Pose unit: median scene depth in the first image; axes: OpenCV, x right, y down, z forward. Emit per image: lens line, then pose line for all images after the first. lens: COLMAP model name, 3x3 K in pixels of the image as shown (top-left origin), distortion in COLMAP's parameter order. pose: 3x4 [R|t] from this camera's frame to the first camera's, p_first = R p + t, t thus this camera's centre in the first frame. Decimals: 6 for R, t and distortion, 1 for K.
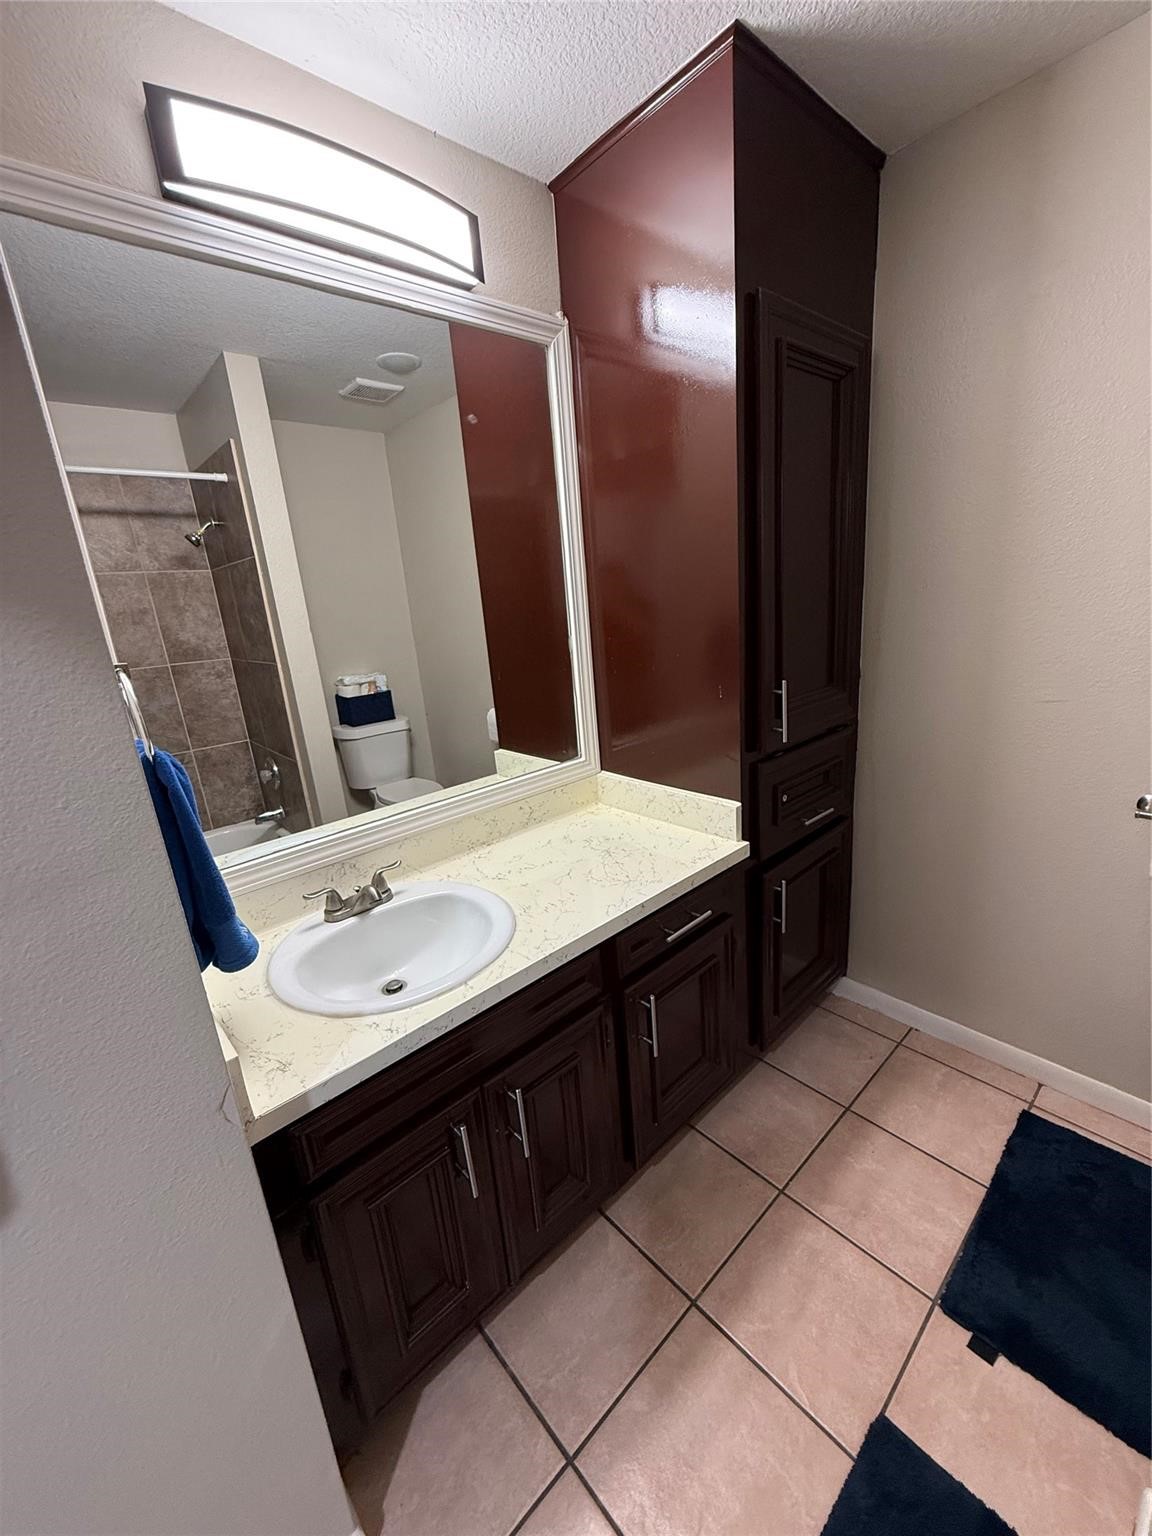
lens RADIAL K [[614.0, 0, 577.7], [0, 614.0, 765.5], [0, 0, 1]] dist [0.000104, 0.000583]
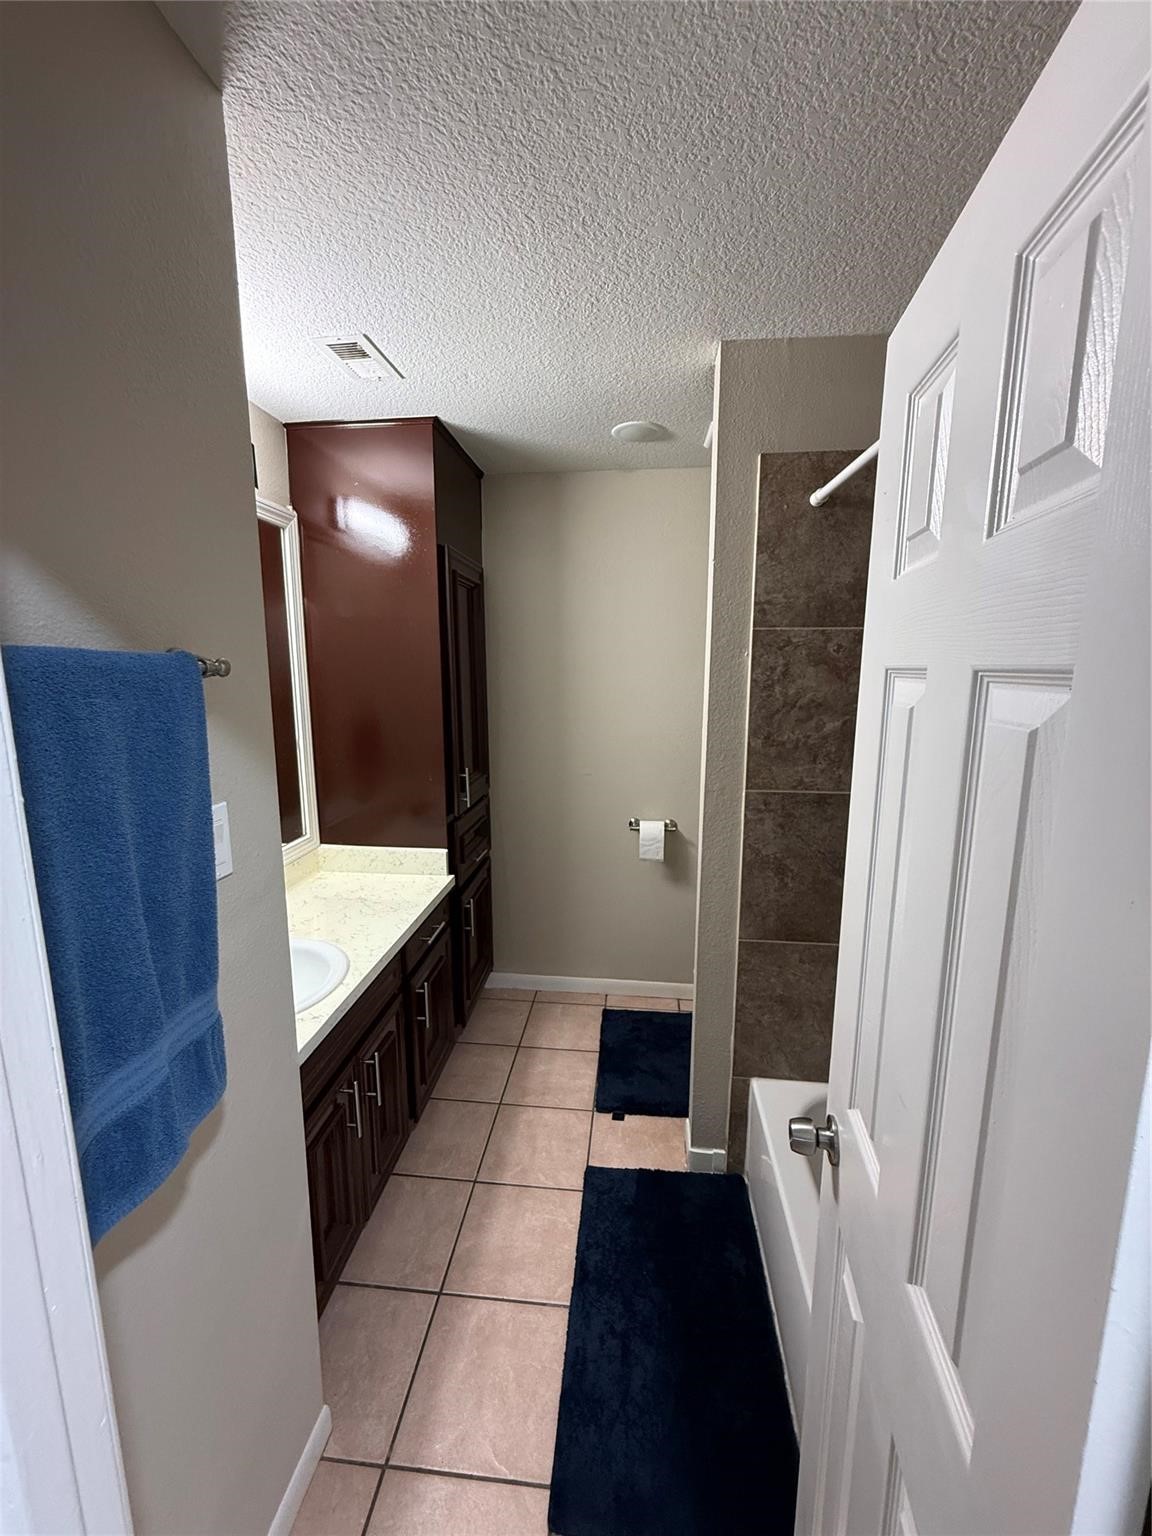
lens RADIAL K [[614.0, 0, 577.7], [0, 614.0, 765.5], [0, 0, 1]] dist [0.000104, 0.000583]
pose [[0.739177, -0.029963, 0.672844, -0.490823], [0.121884, 0.988466, -0.089881, 0.031141], [-0.662391, 0.148447, 0.734304, -0.337415]]
